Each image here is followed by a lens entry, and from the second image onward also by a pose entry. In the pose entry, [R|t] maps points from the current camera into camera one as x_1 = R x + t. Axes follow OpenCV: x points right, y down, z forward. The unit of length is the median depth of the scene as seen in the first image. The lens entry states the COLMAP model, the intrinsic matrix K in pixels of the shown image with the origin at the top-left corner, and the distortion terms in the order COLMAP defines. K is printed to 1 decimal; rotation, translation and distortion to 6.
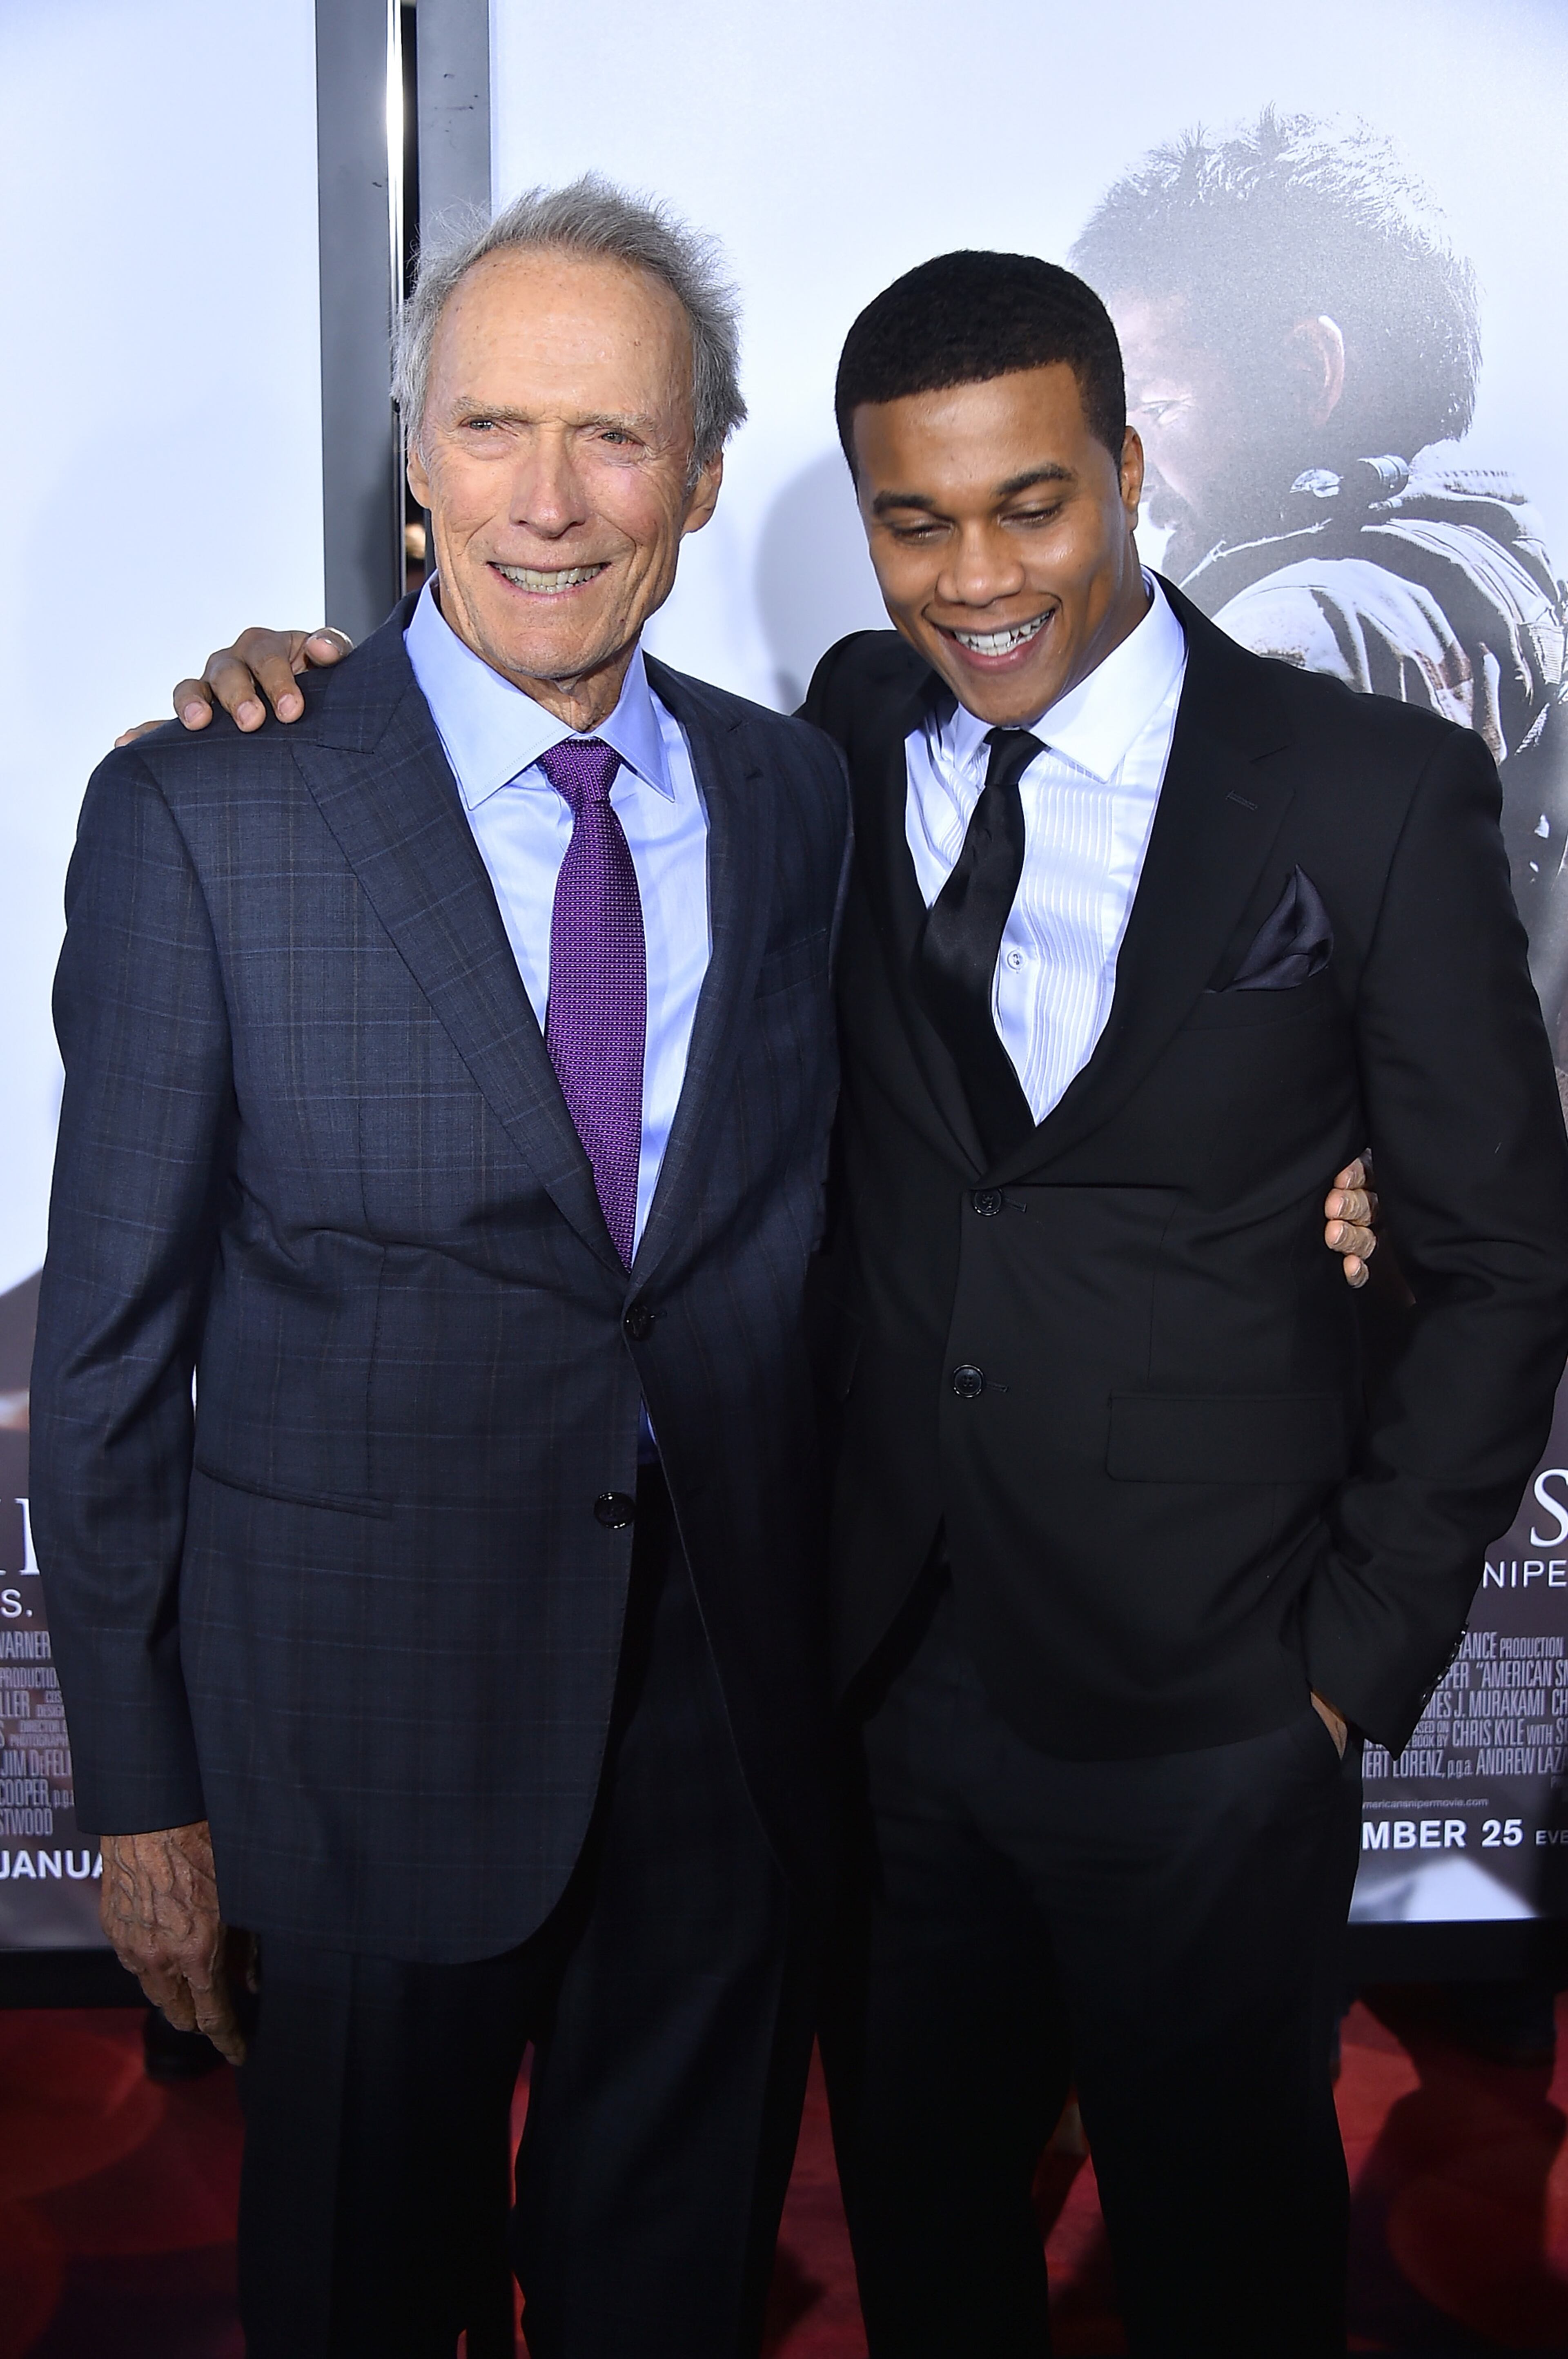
lens RADIAL K [[4017.7, 0, 849.2], [0, 4017.7, 1164.5], [0, 0, 1]] dist [0.068152, 0.000000]
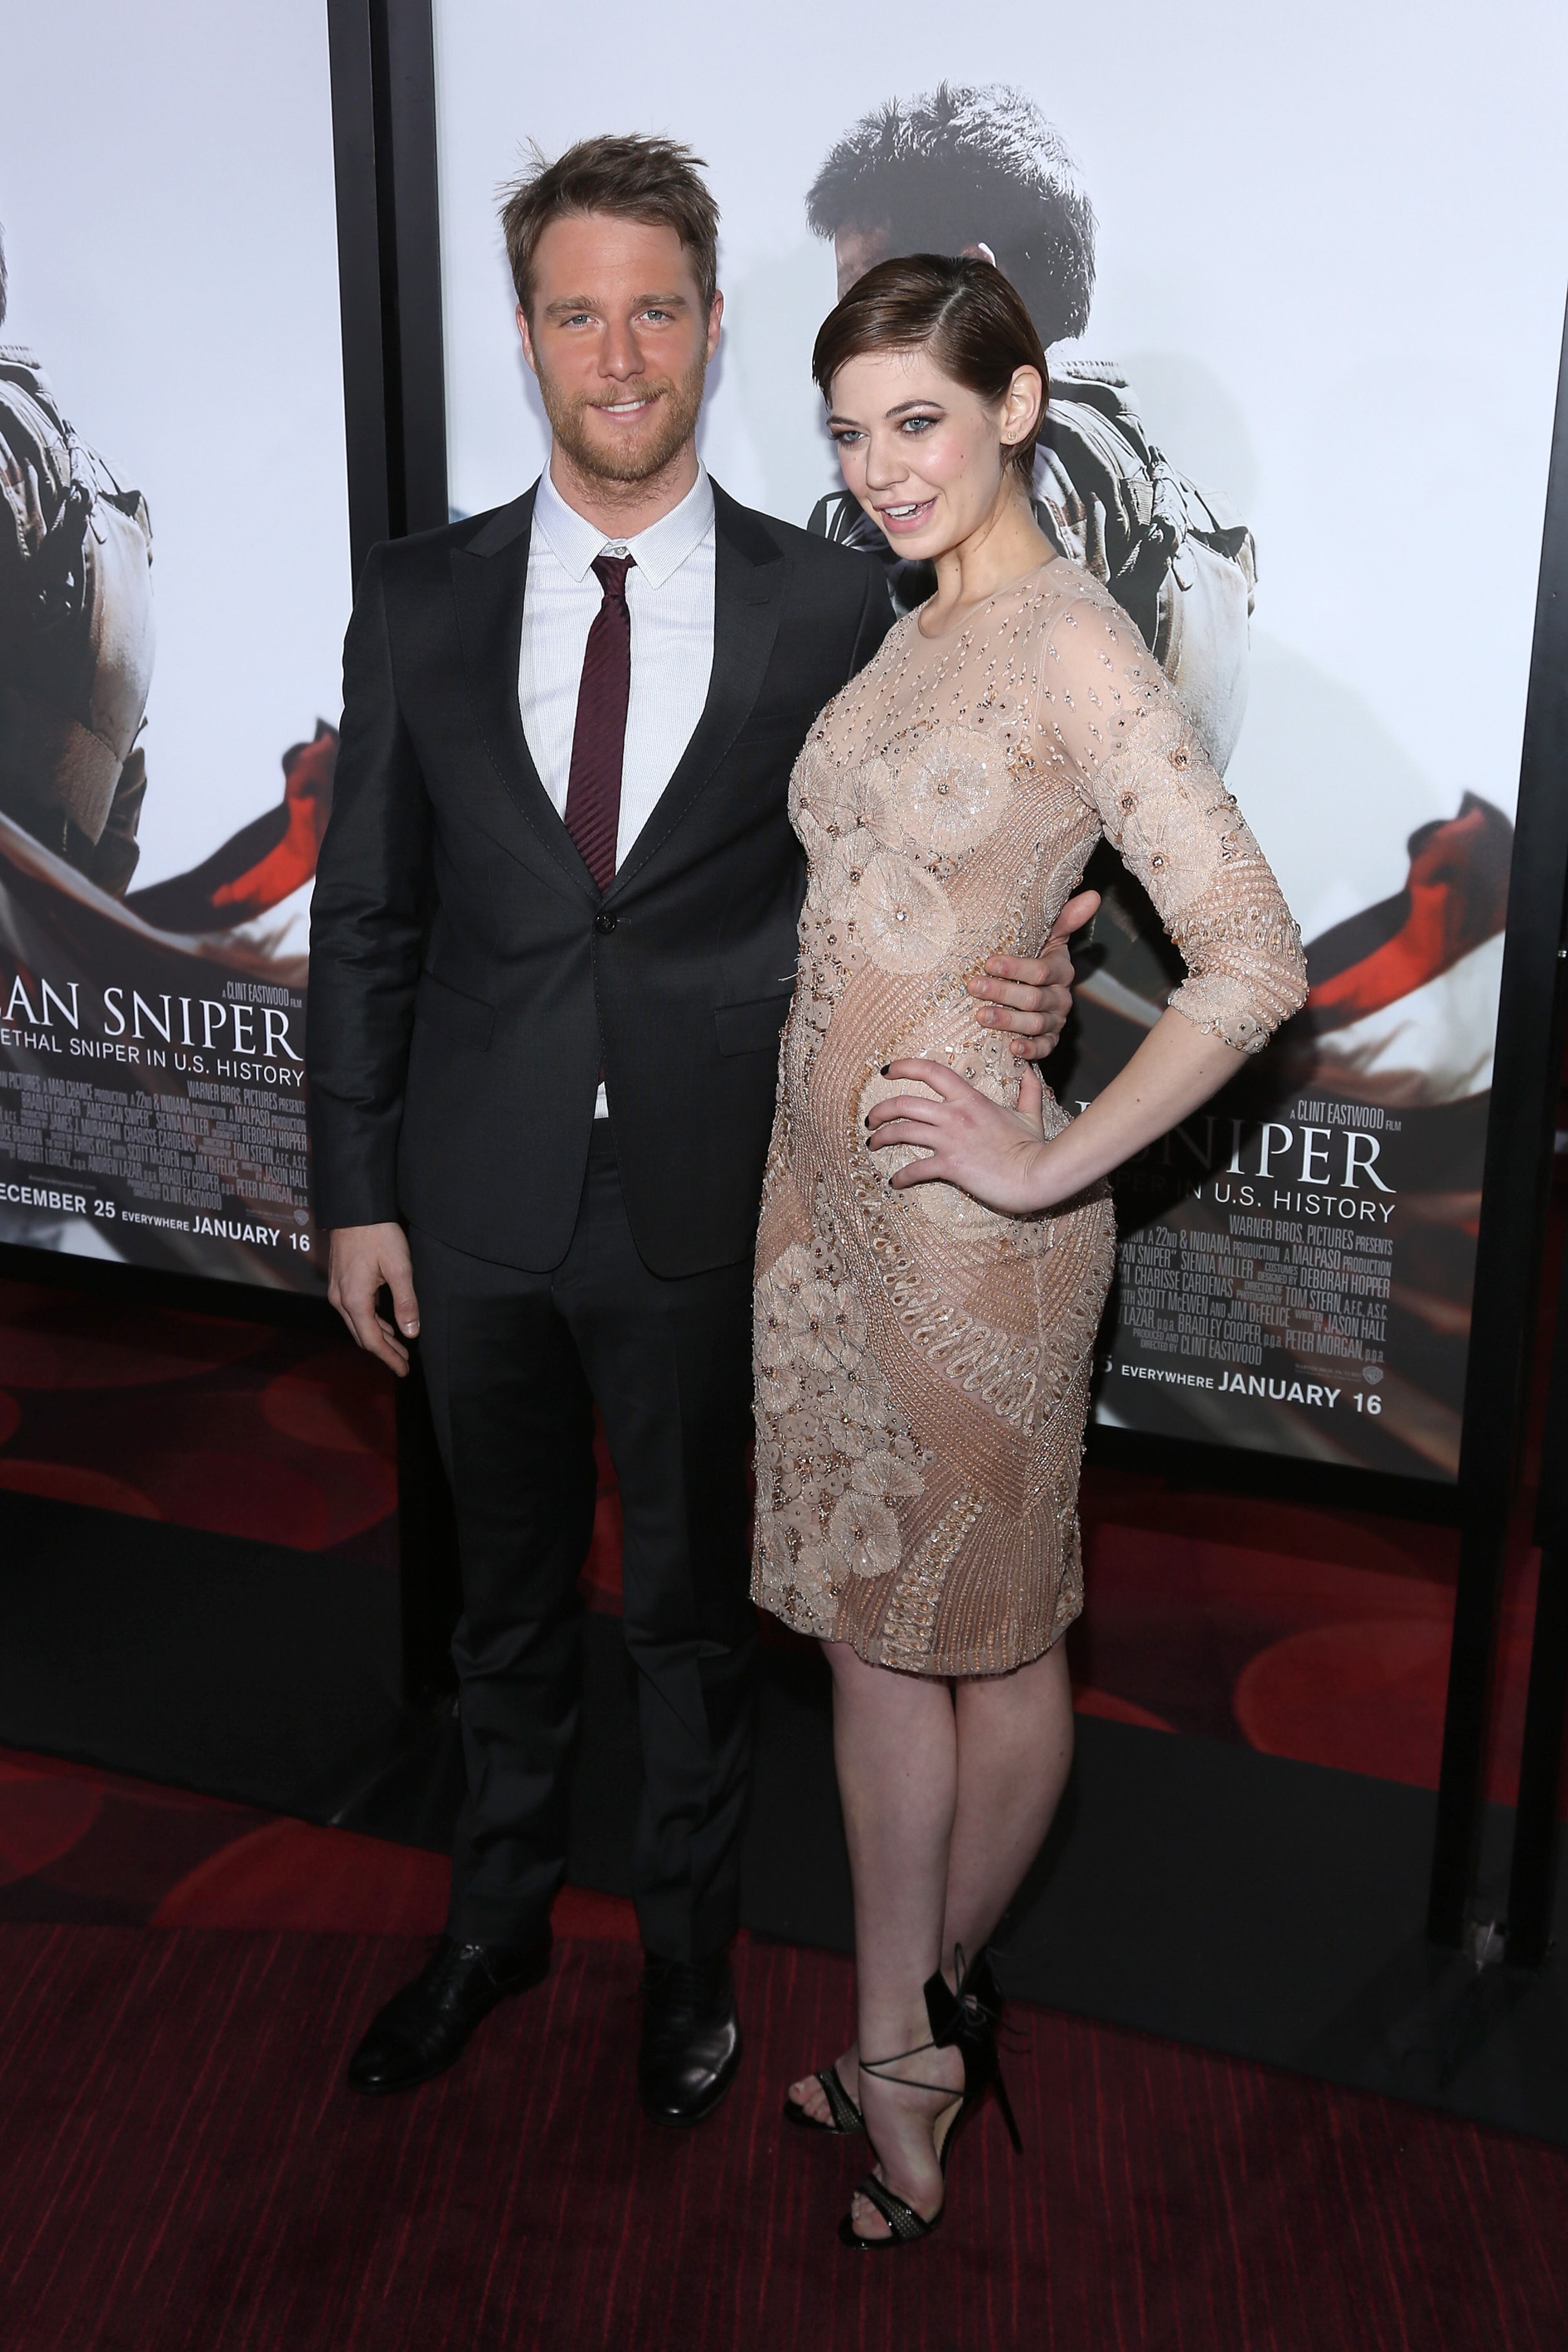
lens RADIAL K [[3045.9, 0, 810.8], [0, 3045.9, 1183.1], [0, 0, 1]] dist [0.168769, 0.000000]
pose [[0.875571, 0.135674, -0.463646, 0.589269], [-0.092617, 0.989093, 0.114531, -0.008606], [0.474128, -0.057339, 0.878587, 0.025808]]
